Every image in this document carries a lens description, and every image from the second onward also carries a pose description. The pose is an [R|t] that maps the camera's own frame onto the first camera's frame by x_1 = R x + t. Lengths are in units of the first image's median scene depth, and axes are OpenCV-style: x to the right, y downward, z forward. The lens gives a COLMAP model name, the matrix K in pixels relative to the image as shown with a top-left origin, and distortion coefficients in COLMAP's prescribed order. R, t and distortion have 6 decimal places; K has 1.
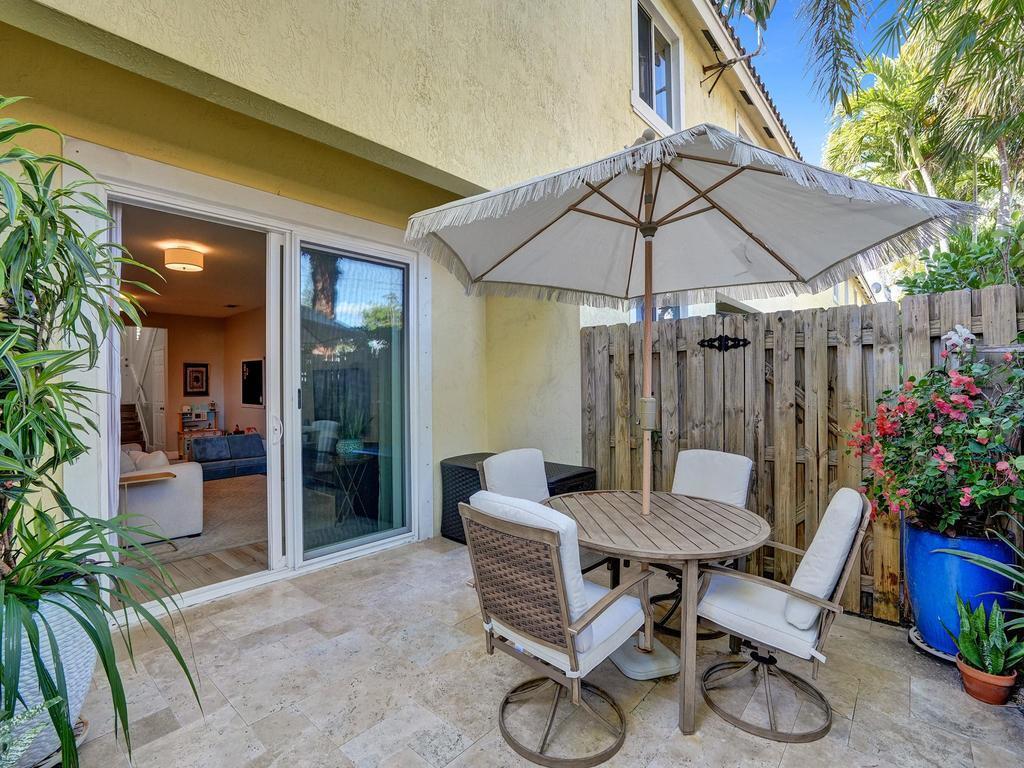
lens RADIAL K [[483.4, 0, 511.8], [0, 483.4, 381.8], [0, 0, 1]] dist [-0.053676, 0.018600]
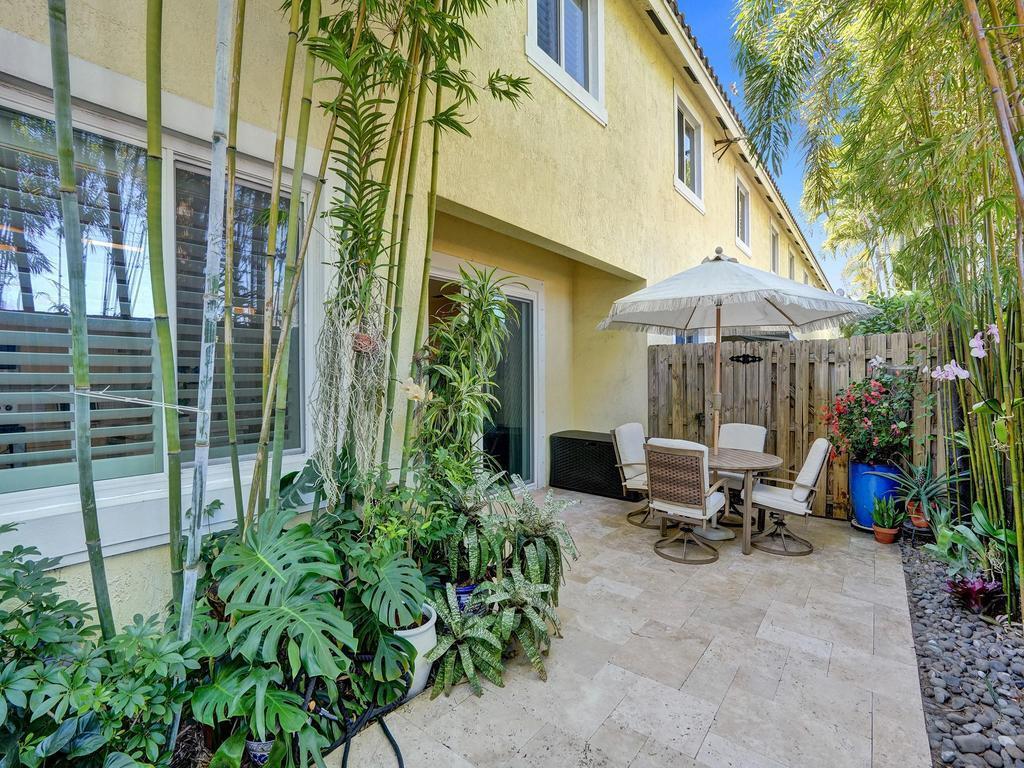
lens RADIAL K [[483.4, 0, 510.1], [0, 483.4, 380.0], [0, 0, 1]] dist [-0.053676, 0.018600]
pose [[0.998760, 0.005006, 0.049523, -0.508404], [-0.005635, 0.999905, 0.012571, -0.028867], [-0.049455, -0.012834, 0.998694, -0.676026]]
